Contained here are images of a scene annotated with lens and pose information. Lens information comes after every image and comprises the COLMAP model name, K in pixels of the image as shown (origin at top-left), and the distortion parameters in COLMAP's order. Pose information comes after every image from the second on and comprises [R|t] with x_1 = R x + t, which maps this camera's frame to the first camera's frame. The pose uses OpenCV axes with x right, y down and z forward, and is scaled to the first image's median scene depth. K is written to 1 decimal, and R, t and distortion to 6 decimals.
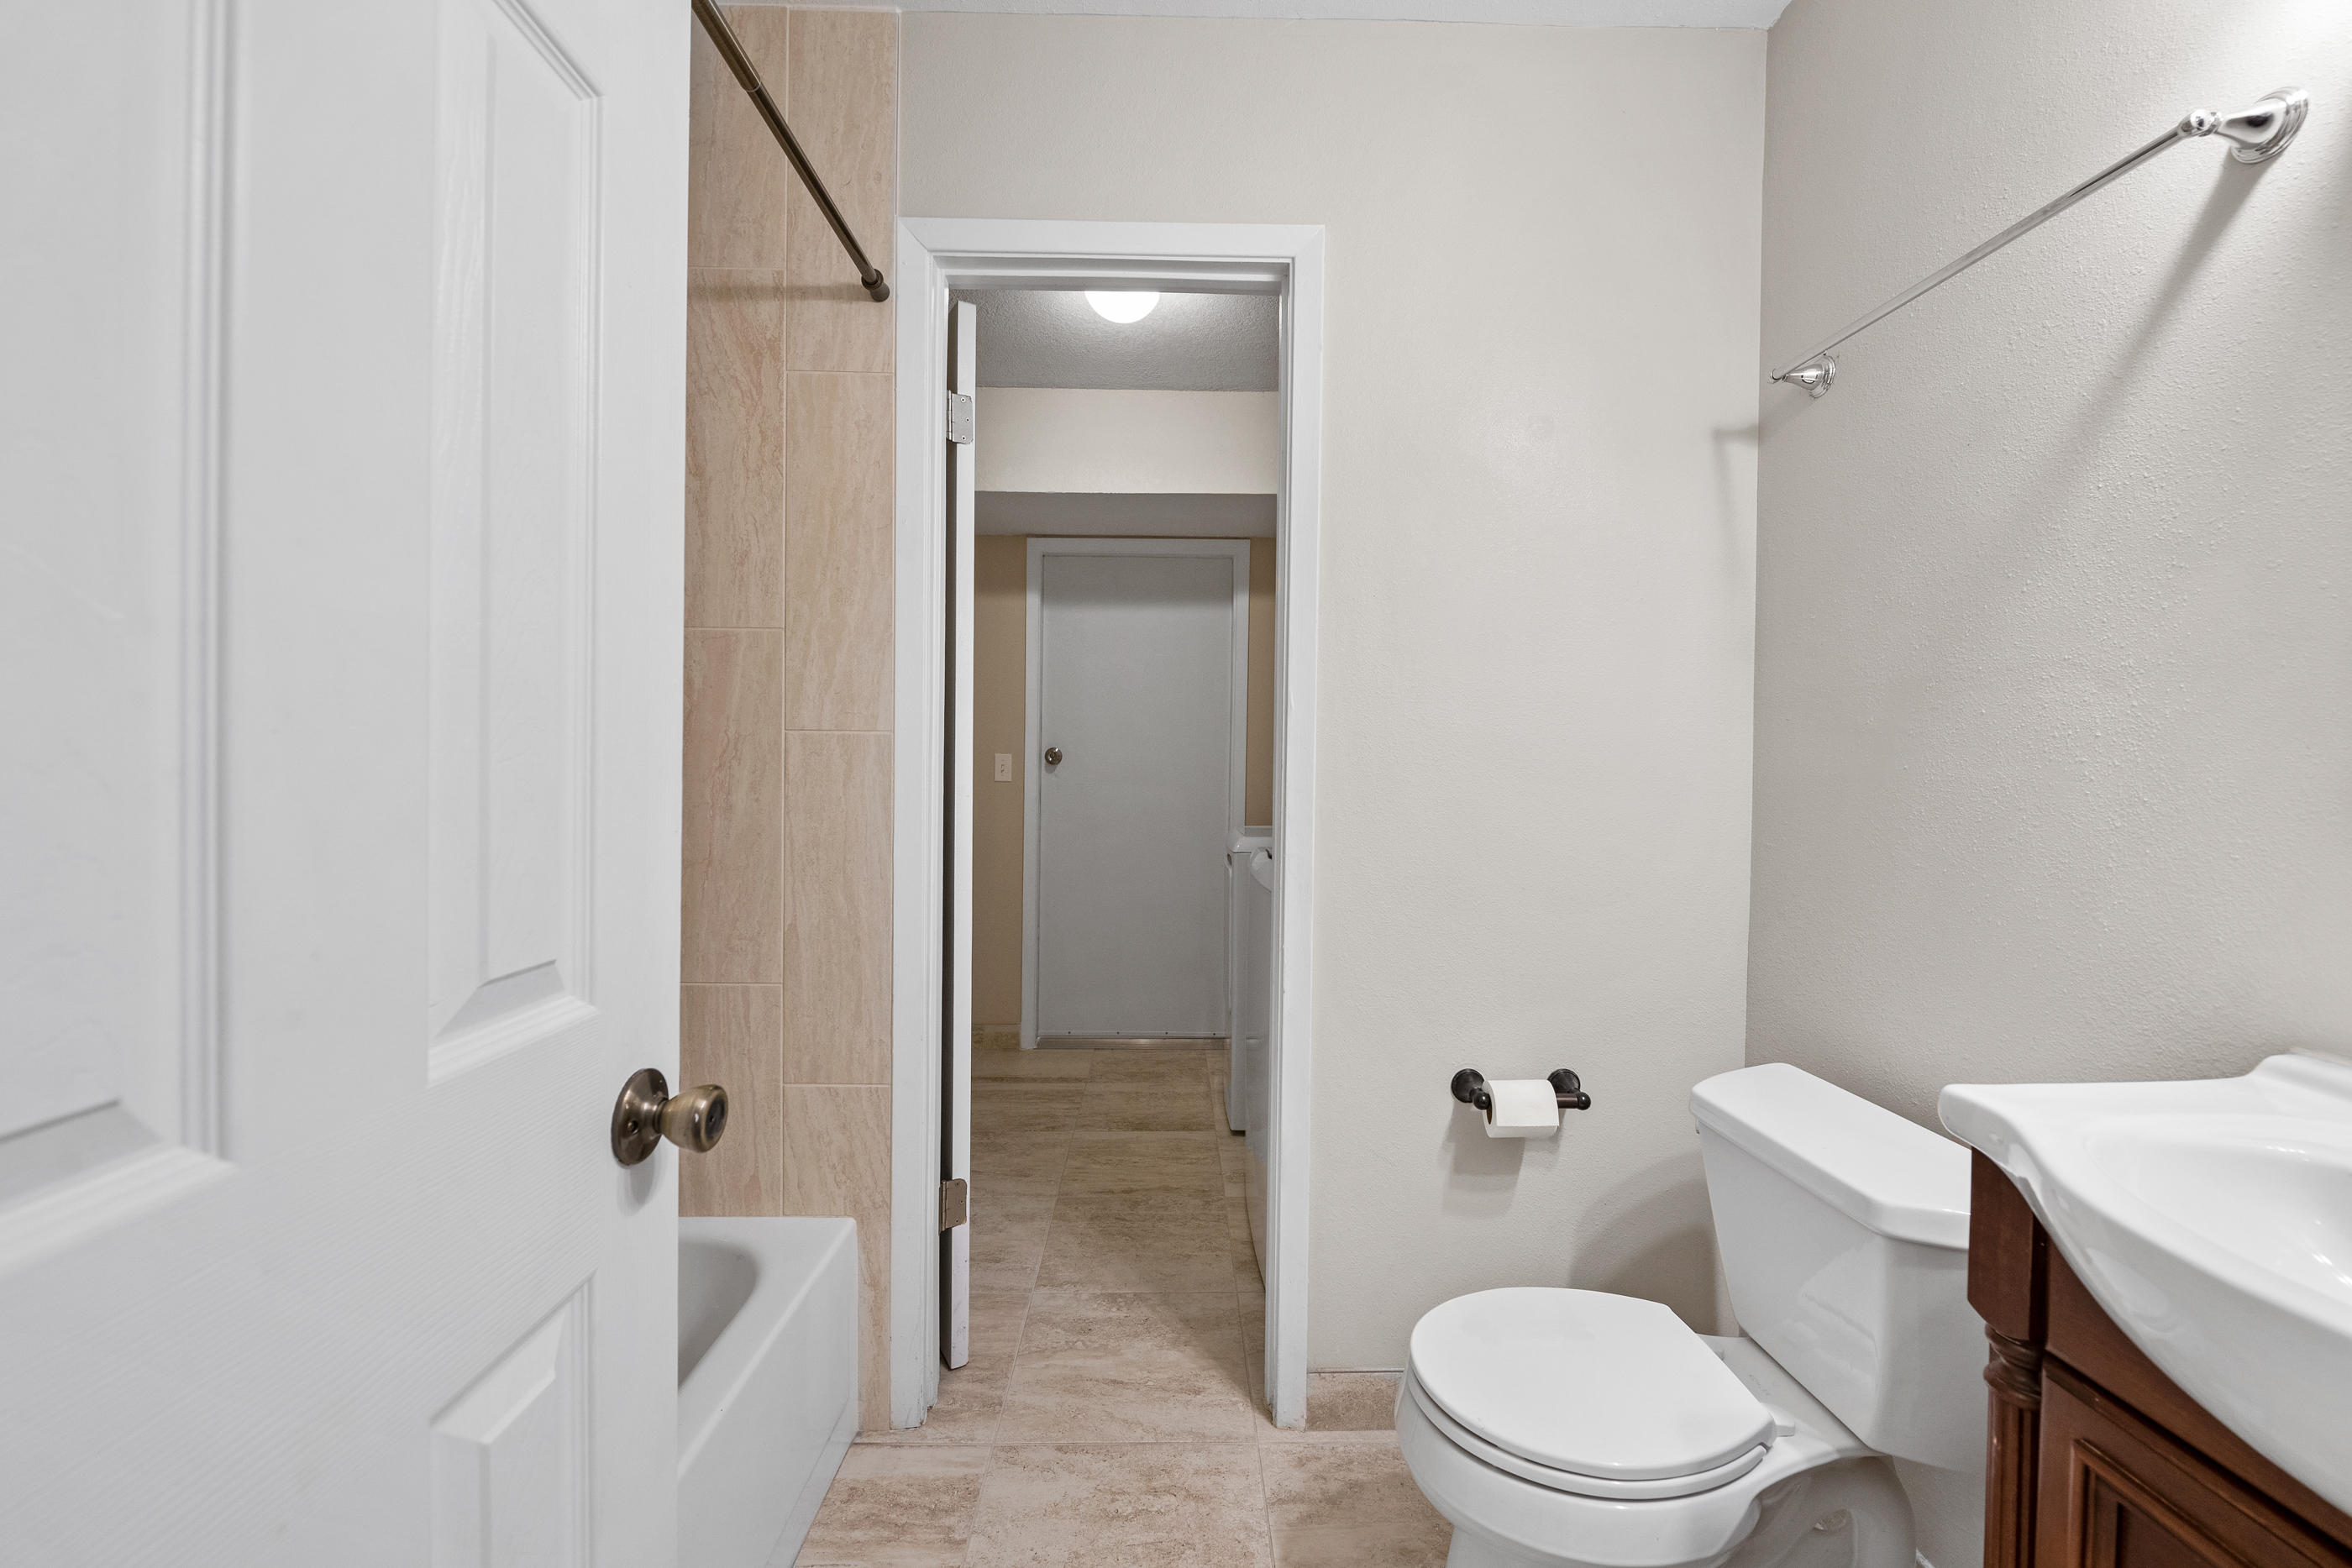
lens RADIAL K [[942.8, 0, 1176.0], [0, 942.8, 784.0], [0, 0, 1]] dist [0.009590, -0.005926]
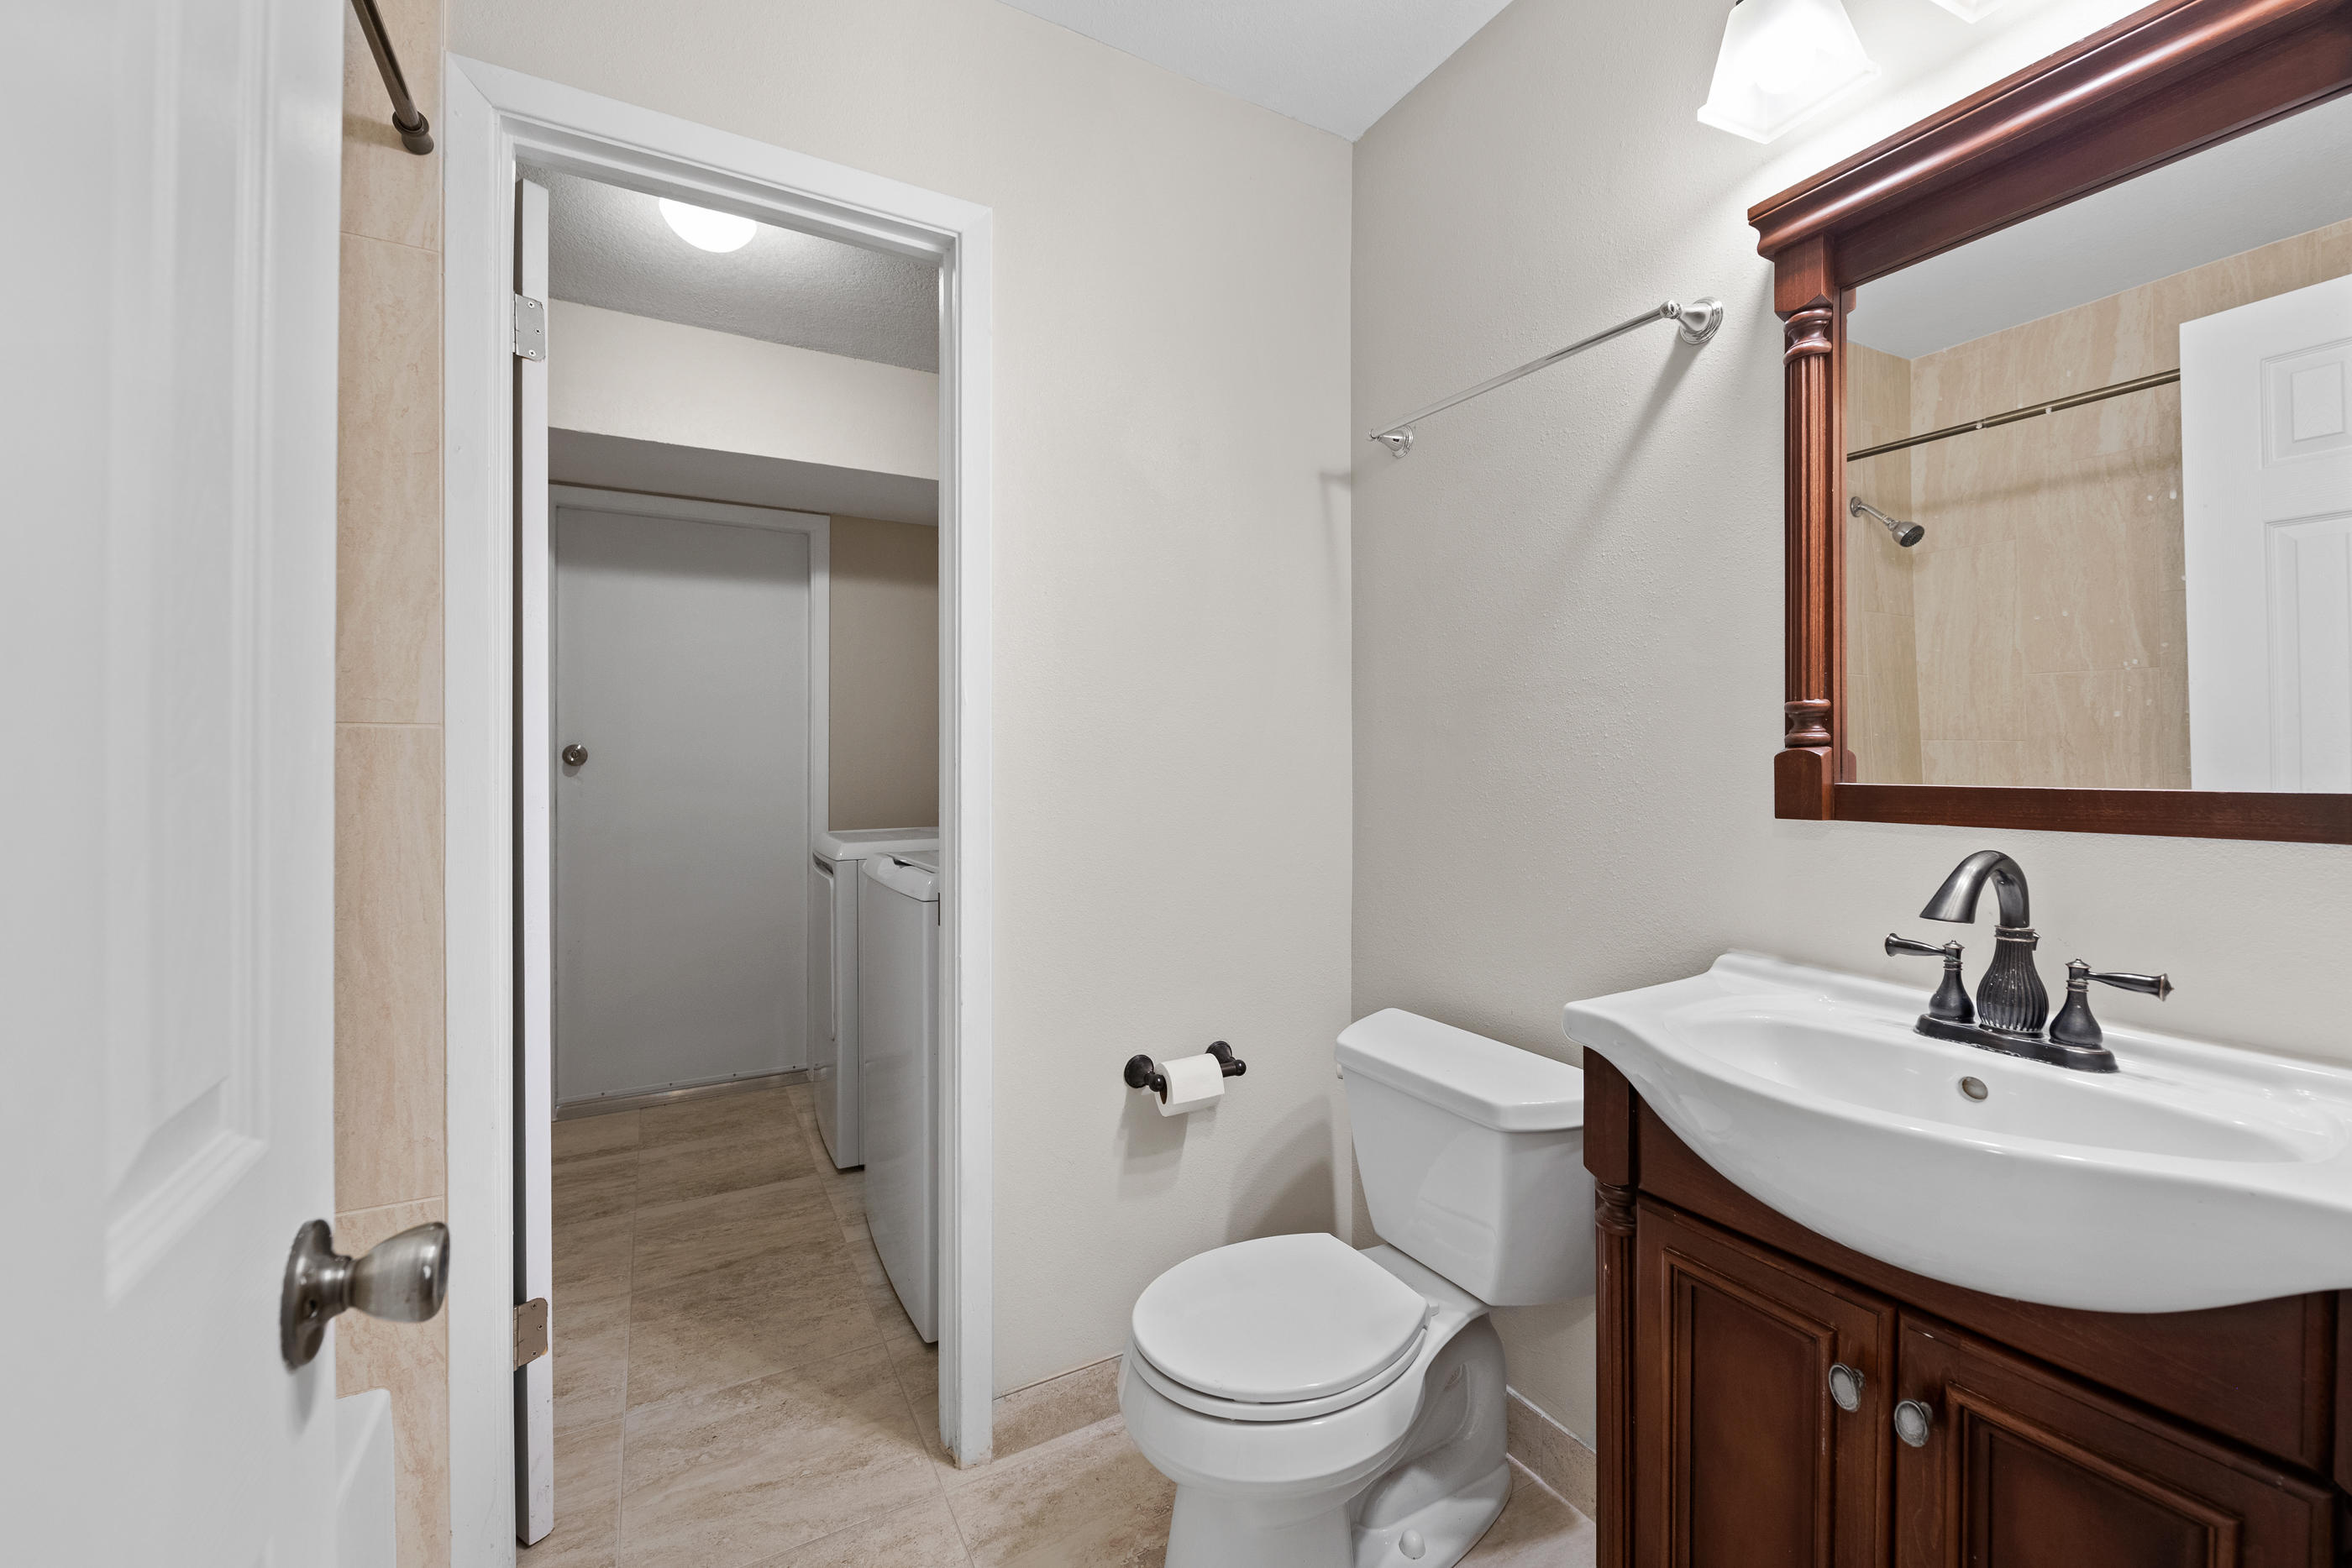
lens RADIAL K [[968.6, 0, 1184.4], [0, 968.6, 770.2], [0, 0, 1]] dist [0.010478, -0.008061]
pose [[0.878344, -0.013744, 0.477831, -0.151420], [0.019176, 0.999795, -0.006493, -0.003142], [-0.477644, 0.014866, 0.878428, 0.036405]]
